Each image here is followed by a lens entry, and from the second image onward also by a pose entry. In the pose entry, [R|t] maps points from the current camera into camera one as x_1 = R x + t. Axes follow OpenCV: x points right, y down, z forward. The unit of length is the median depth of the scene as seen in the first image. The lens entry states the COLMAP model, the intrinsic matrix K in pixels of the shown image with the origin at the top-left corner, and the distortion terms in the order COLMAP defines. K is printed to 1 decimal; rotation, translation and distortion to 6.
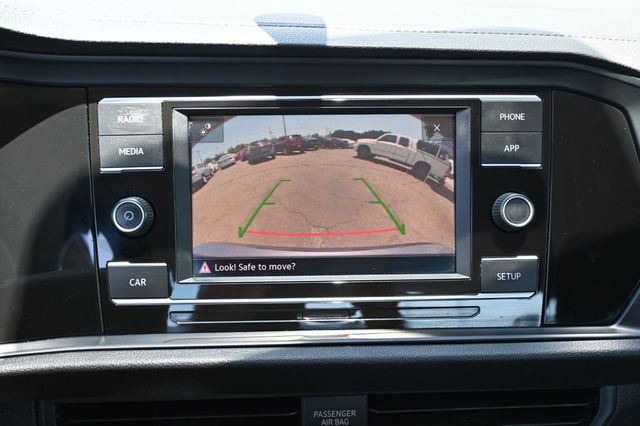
lens RADIAL K [[644.5, 0, 320.0], [0, 644.5, 213.0], [0, 0, 1]] dist [-0.003084, -0.004121]
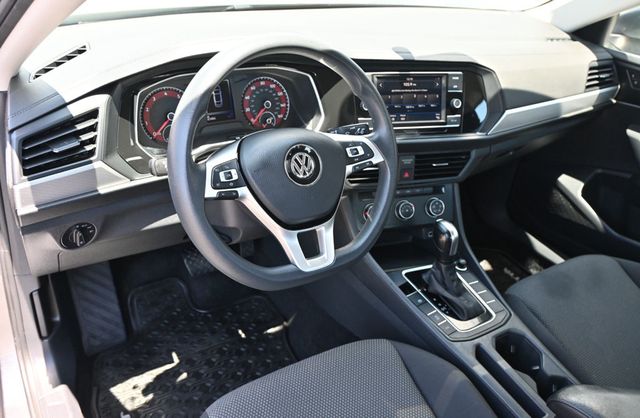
lens RADIAL K [[537.4, 0, 320.0], [0, 537.4, 209.0], [0, 0, 1]] dist [0.010544, 0.004380]
pose [[0.959880, -0.062473, 0.273363, -1.406397], [0.012018, 0.983136, 0.182479, 0.020735], [-0.280154, -0.171873, 0.944444, -1.934206]]
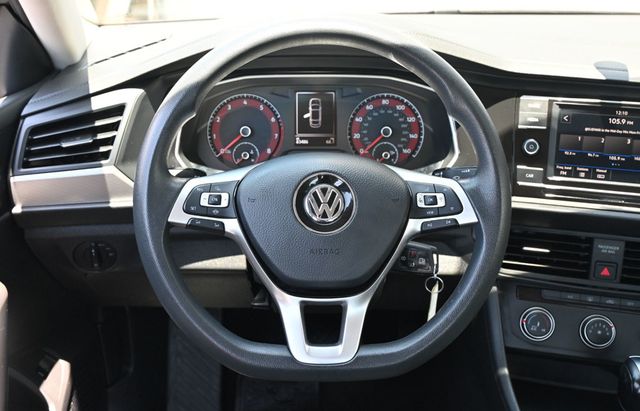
lens RADIAL K [[739.0, 0, 320.0], [0, 739.0, 205.5], [0, 0, 1]] dist [0.003140, 0.001833]
pose [[0.960463, 0.114547, -0.253750, -0.317024], [-0.103451, 0.993017, 0.056694, 0.140040], [0.258472, -0.028202, 0.965607, -1.780189]]
